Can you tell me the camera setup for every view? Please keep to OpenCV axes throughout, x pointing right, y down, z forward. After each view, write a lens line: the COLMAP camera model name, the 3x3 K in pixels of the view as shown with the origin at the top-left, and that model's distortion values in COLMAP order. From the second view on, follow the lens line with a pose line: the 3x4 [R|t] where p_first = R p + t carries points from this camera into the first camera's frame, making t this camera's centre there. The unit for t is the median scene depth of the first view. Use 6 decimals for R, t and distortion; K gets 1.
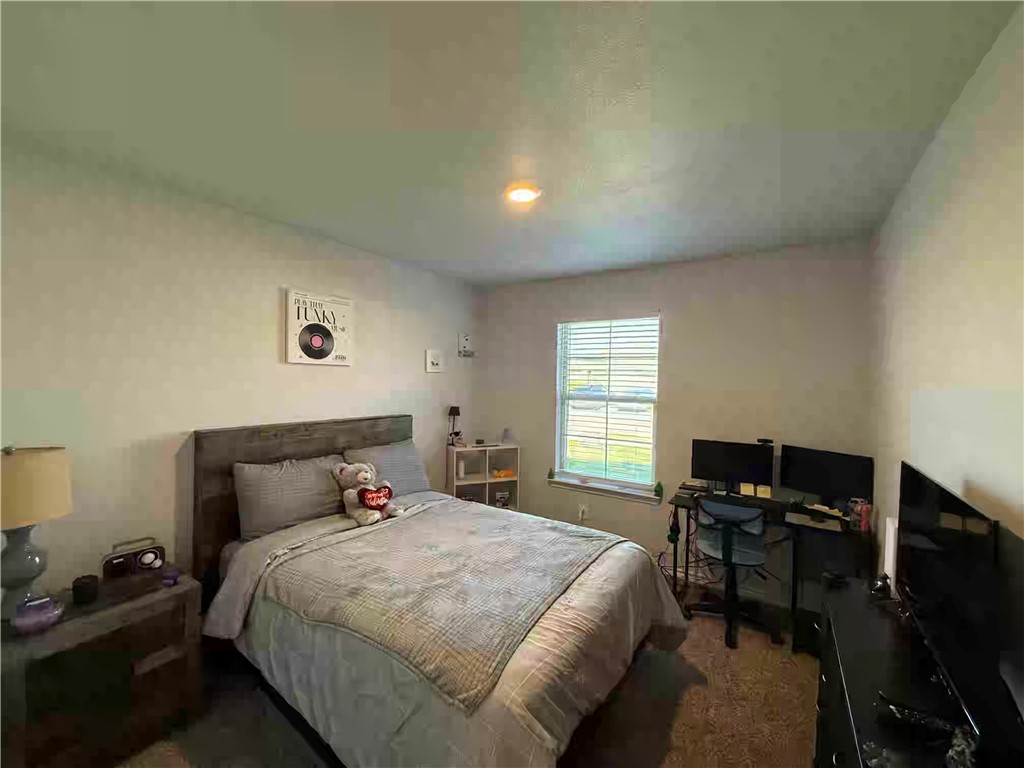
lens RADIAL K [[409.3, 0, 509.4], [0, 409.3, 384.1], [0, 0, 1]] dist [-0.002591, 0.000215]
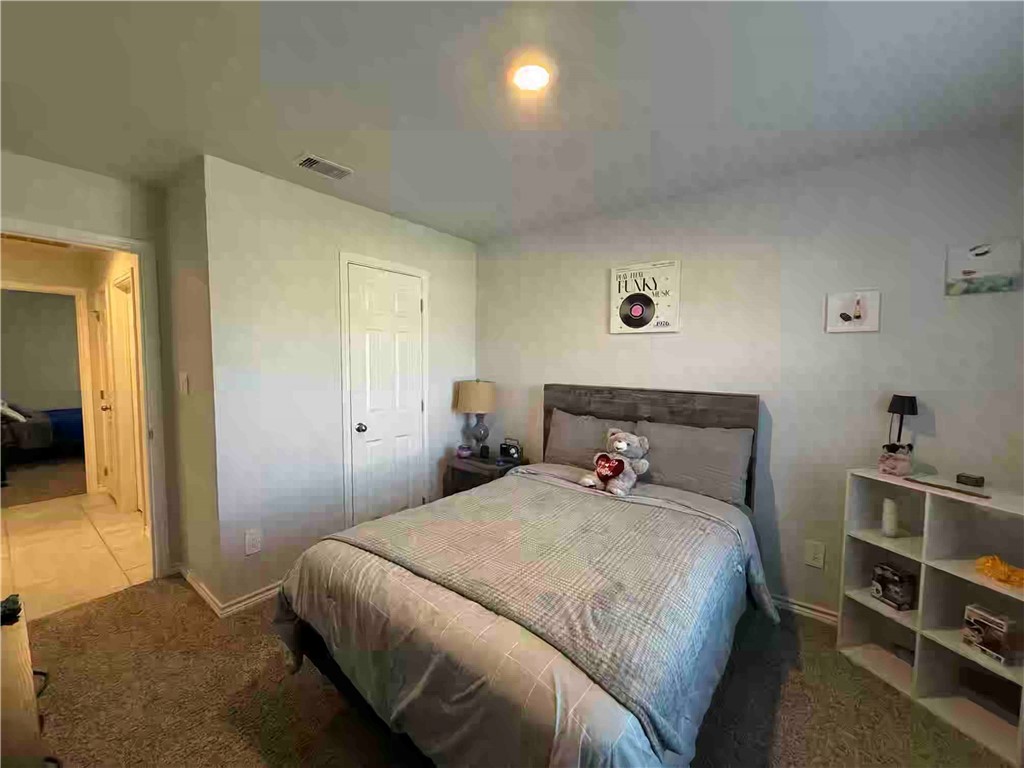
lens RADIAL K [[409.3, 0, 507.3], [0, 409.3, 381.9], [0, 0, 1]] dist [-0.002591, 0.000215]
pose [[-0.084341, 0.043063, -0.995506, 0.581707], [-0.022286, 0.998734, 0.045091, 0.035269], [0.996188, 0.025989, -0.083274, 0.756648]]
